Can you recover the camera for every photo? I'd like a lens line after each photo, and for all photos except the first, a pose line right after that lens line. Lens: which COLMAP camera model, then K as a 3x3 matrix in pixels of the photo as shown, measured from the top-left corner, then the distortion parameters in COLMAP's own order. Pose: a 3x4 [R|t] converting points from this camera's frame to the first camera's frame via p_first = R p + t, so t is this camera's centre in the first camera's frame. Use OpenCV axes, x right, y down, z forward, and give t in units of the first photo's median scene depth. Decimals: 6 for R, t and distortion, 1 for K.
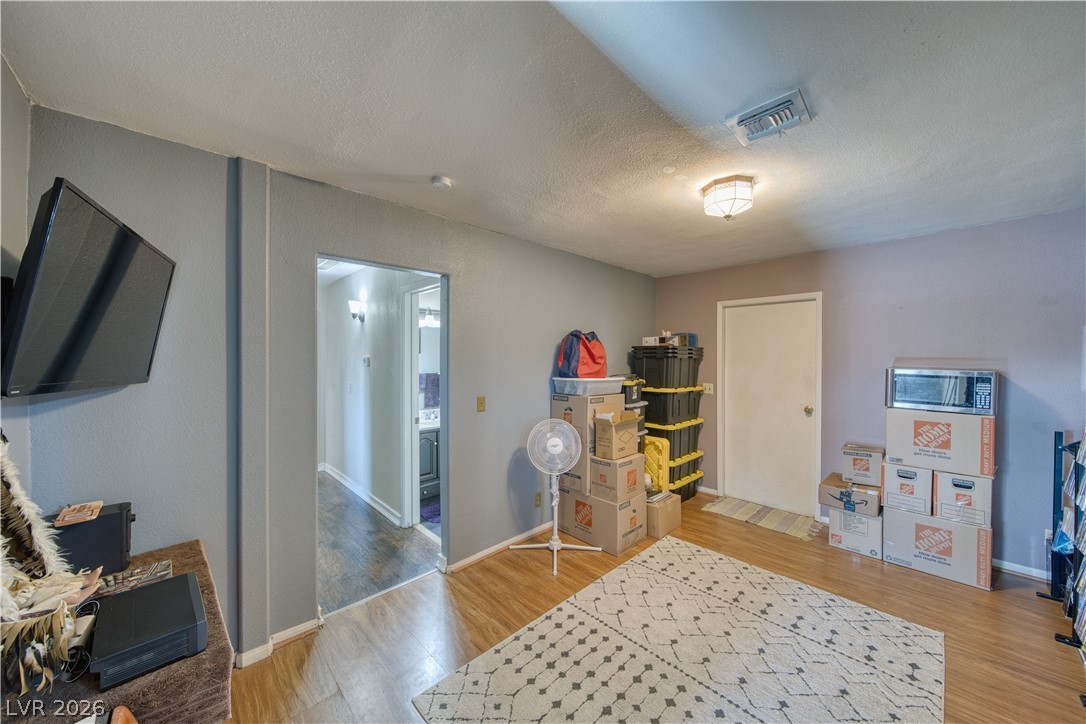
lens RADIAL K [[380.4, 0, 543.0], [0, 380.4, 359.1], [0, 0, 1]] dist [-0.001075, 0.000024]
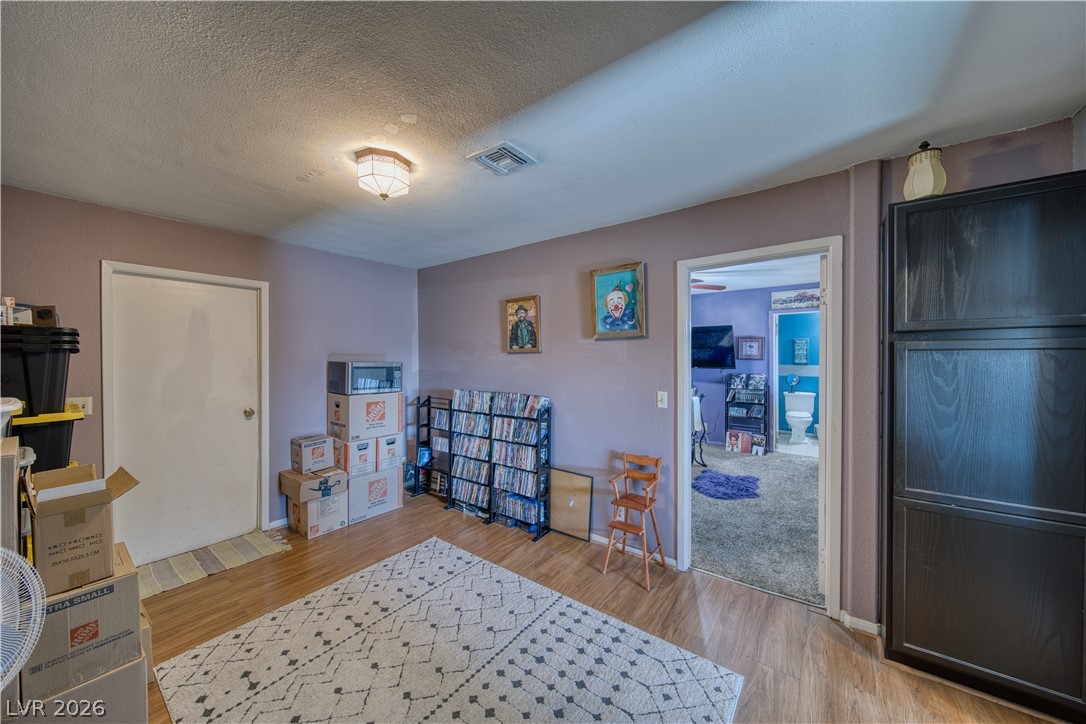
lens RADIAL K [[380.4, 0, 543.0], [0, 380.4, 359.1], [0, 0, 1]] dist [-0.001075, 0.000024]
pose [[-0.158260, -0.008784, 0.987358, -0.372718], [0.004308, 0.999945, 0.009586, 0.005659], [-0.987388, 0.005771, -0.158214, 0.612400]]
